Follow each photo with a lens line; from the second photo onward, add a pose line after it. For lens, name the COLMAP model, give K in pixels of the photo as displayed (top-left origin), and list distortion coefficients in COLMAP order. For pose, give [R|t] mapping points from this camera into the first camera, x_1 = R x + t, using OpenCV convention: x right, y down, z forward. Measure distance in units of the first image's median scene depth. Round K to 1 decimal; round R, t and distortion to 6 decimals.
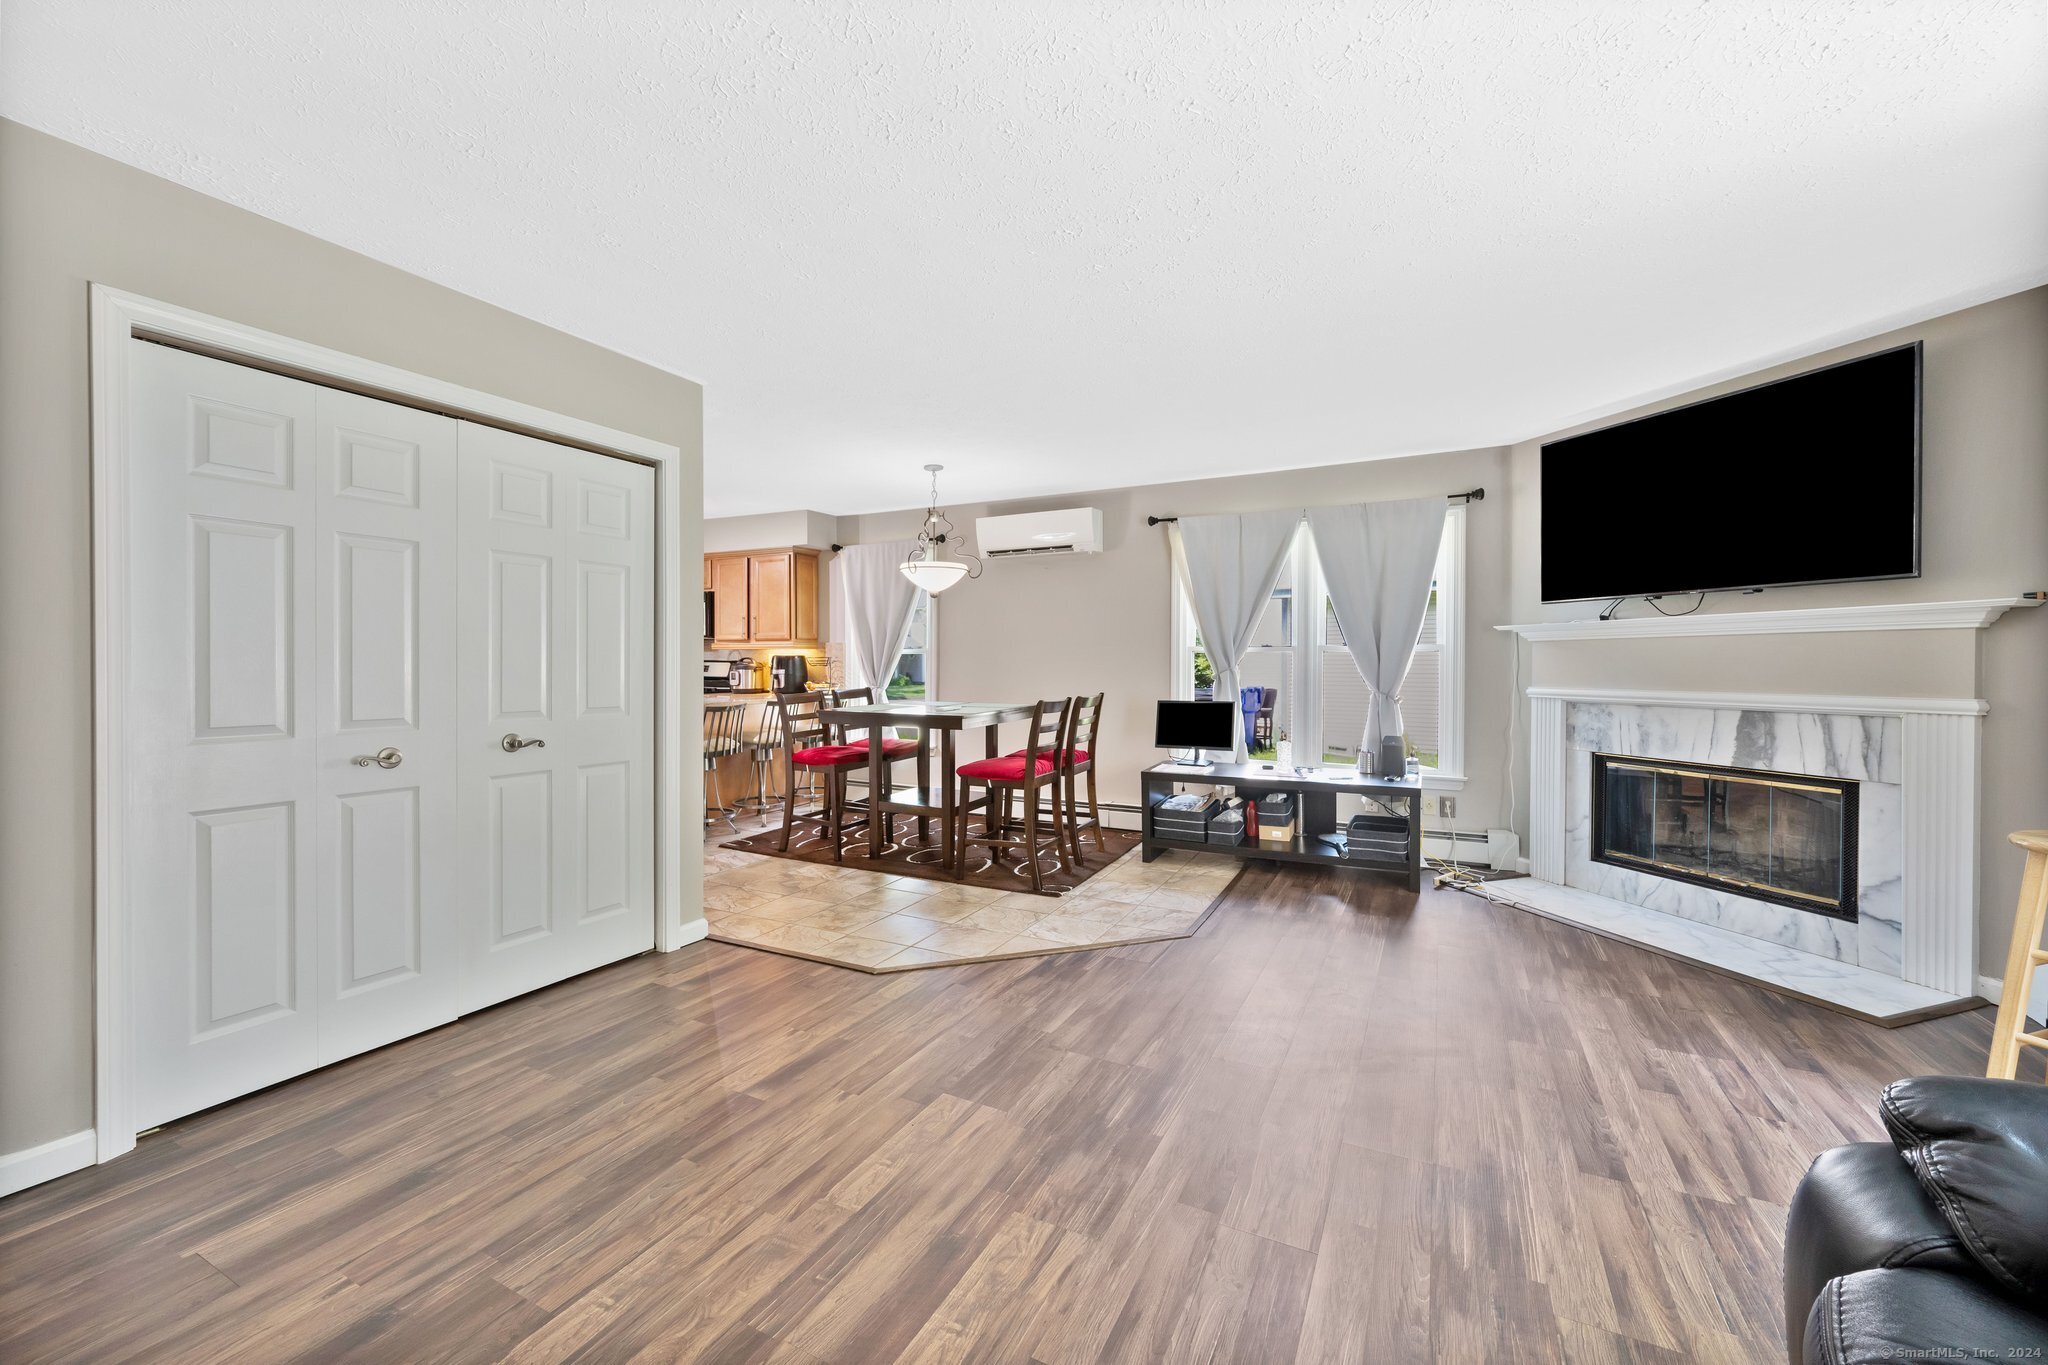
lens RADIAL K [[804.8, 0, 1032.7], [0, 804.8, 676.8], [0, 0, 1]] dist [-0.000630, 0.000124]
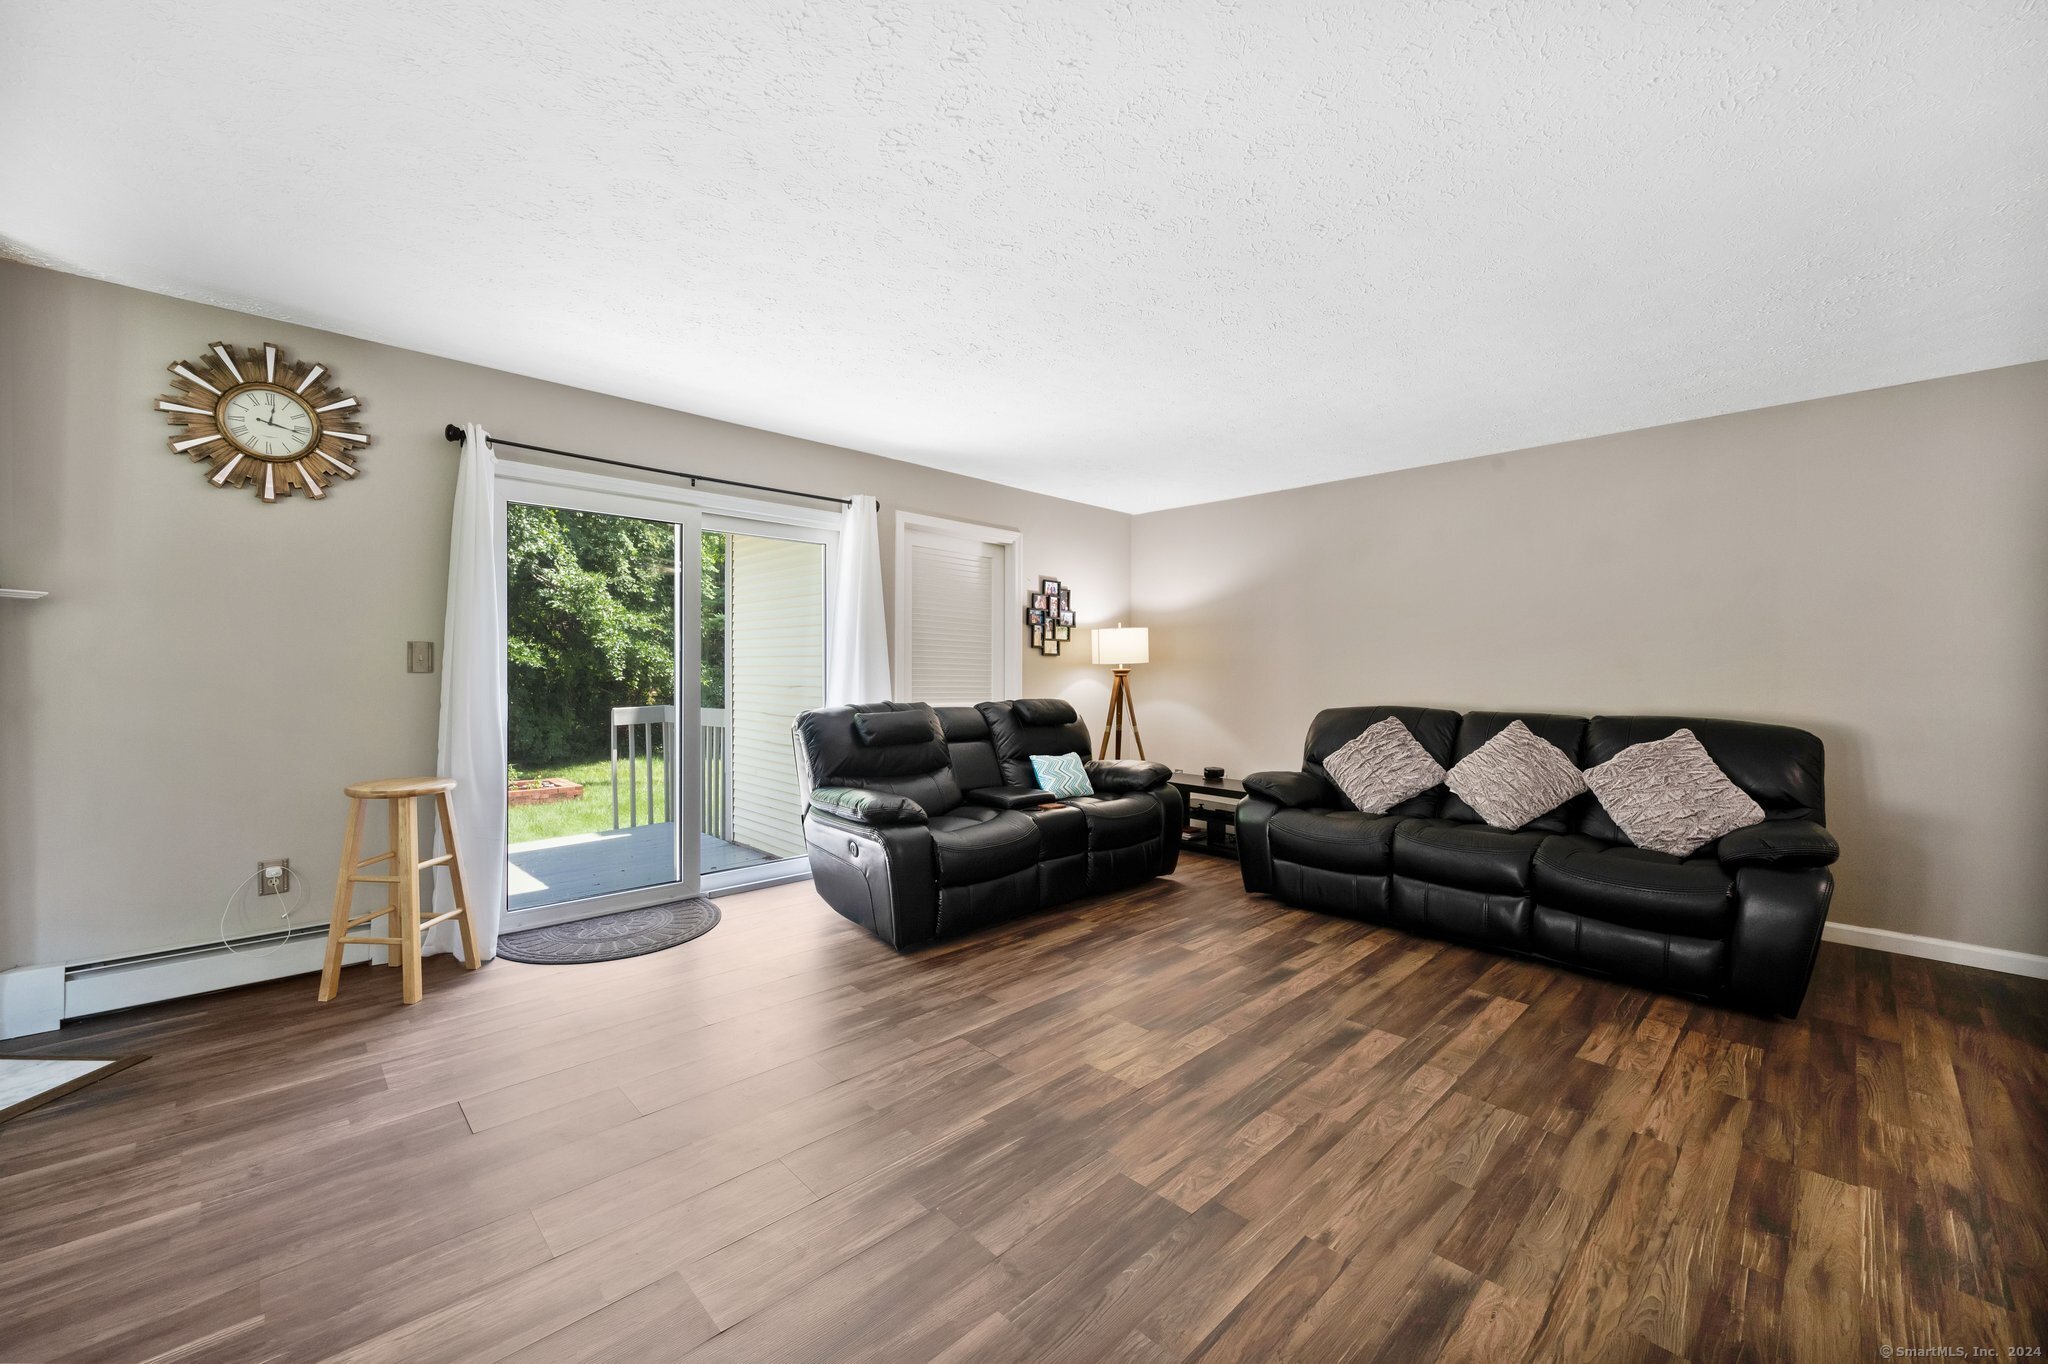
lens RADIAL K [[800.4, 0, 1024.0], [0, 800.4, 682.0], [0, 0, 1]] dist [-0.002286, -0.000043]
pose [[-0.945612, -0.009507, 0.325159, -0.172527], [-0.001196, 0.999668, 0.025749, -0.017596], [-0.325296, 0.023960, -0.945309, 1.499082]]
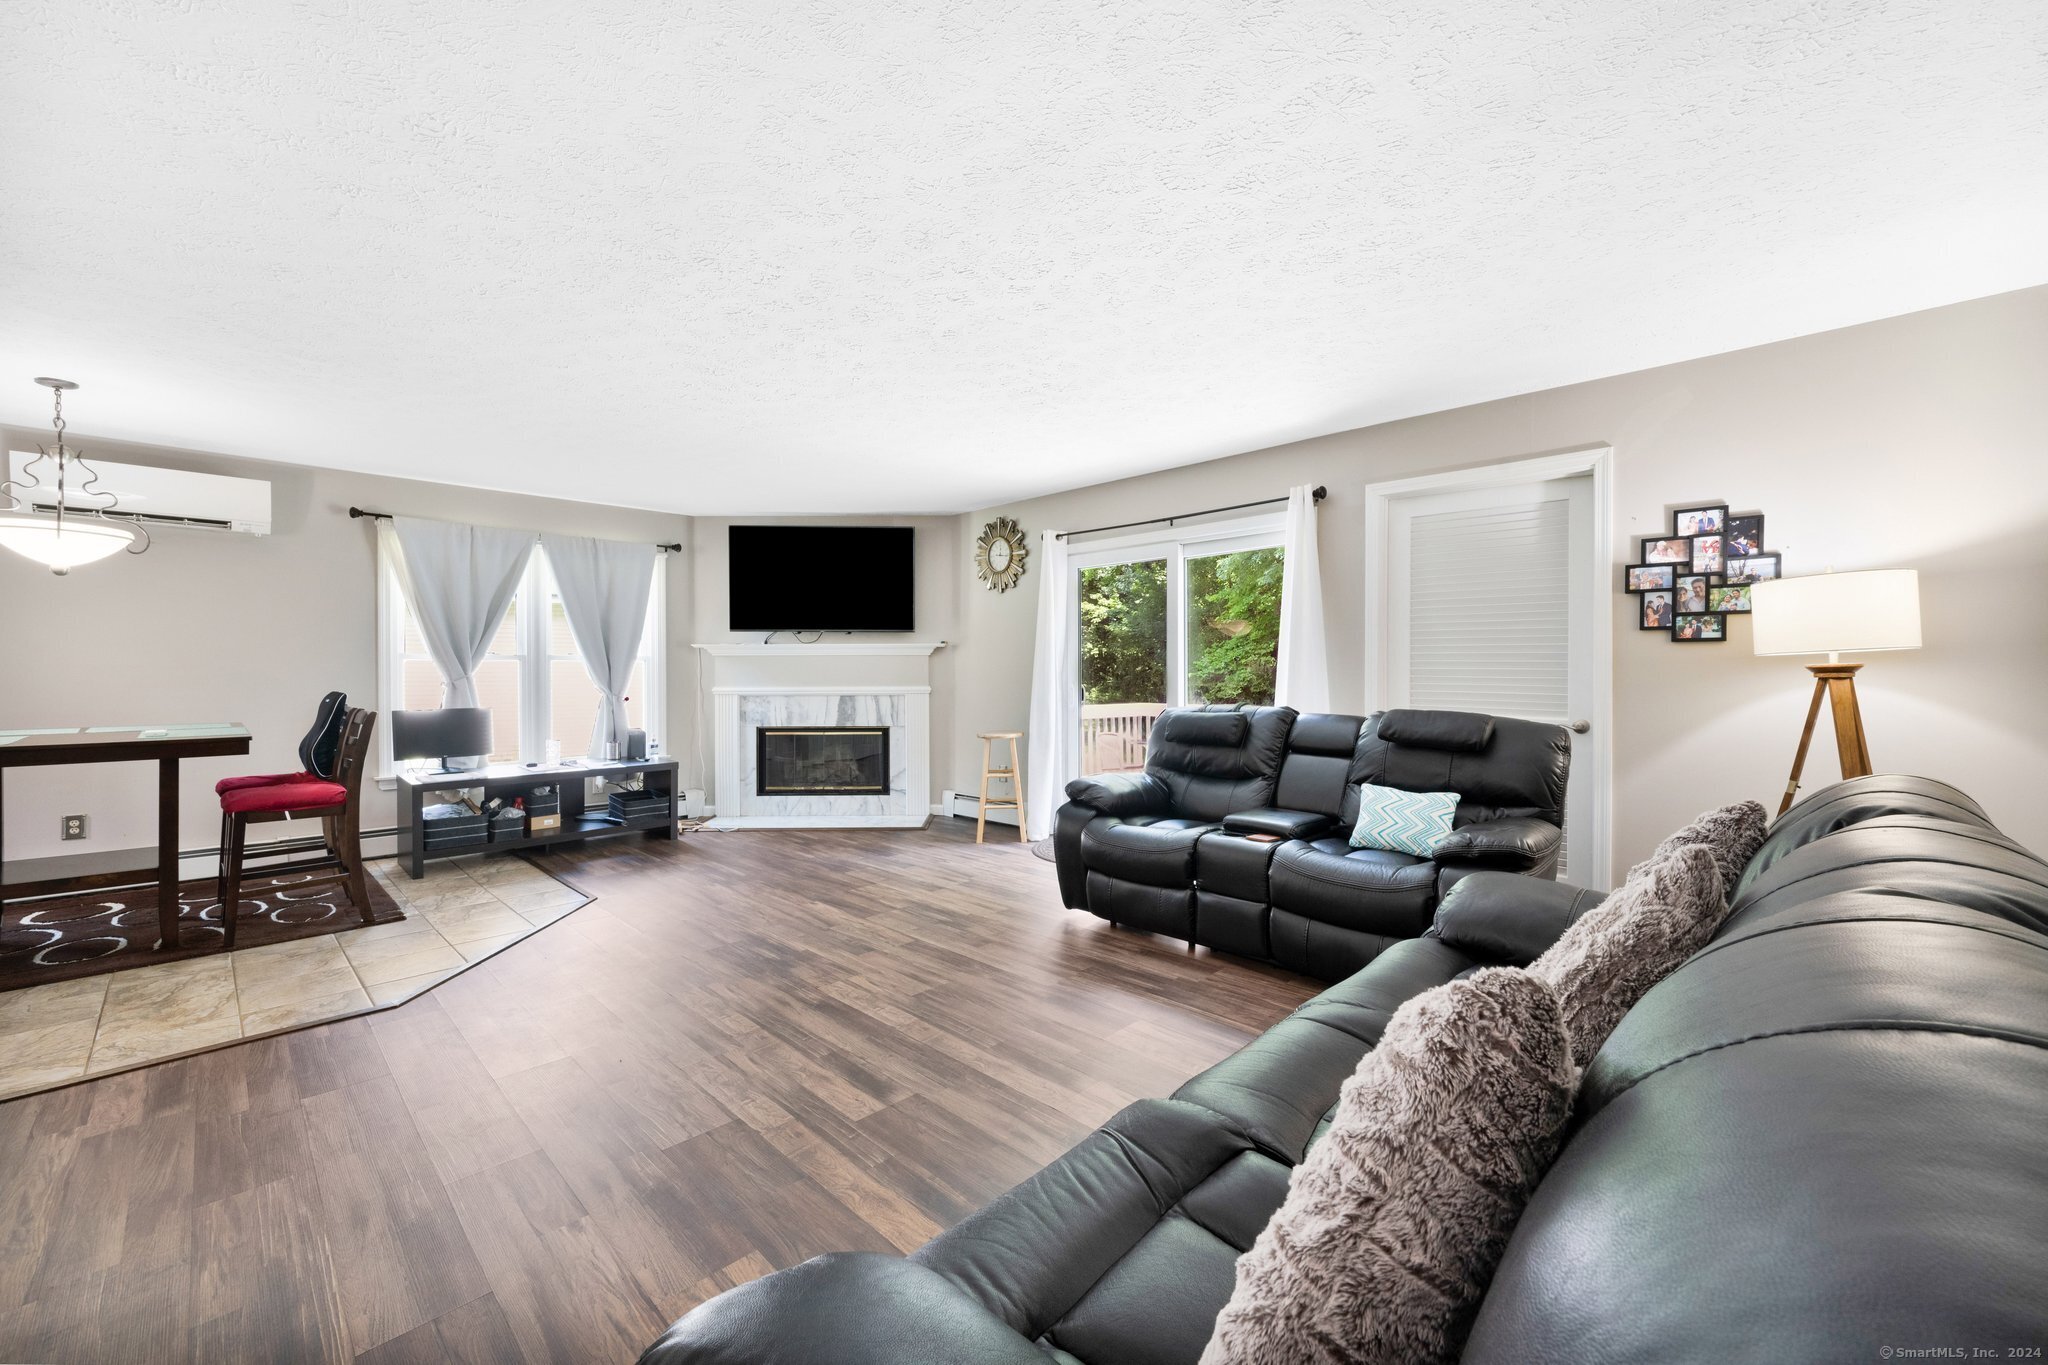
lens RADIAL K [[804.8, 0, 1032.7], [0, 804.8, 676.8], [0, 0, 1]] dist [-0.000630, 0.000124]
pose [[0.295569, -0.007541, 0.955292, -1.009717], [0.016422, 0.999861, 0.002811, -0.000213], [-0.955180, 0.014857, 0.295651, 0.025715]]
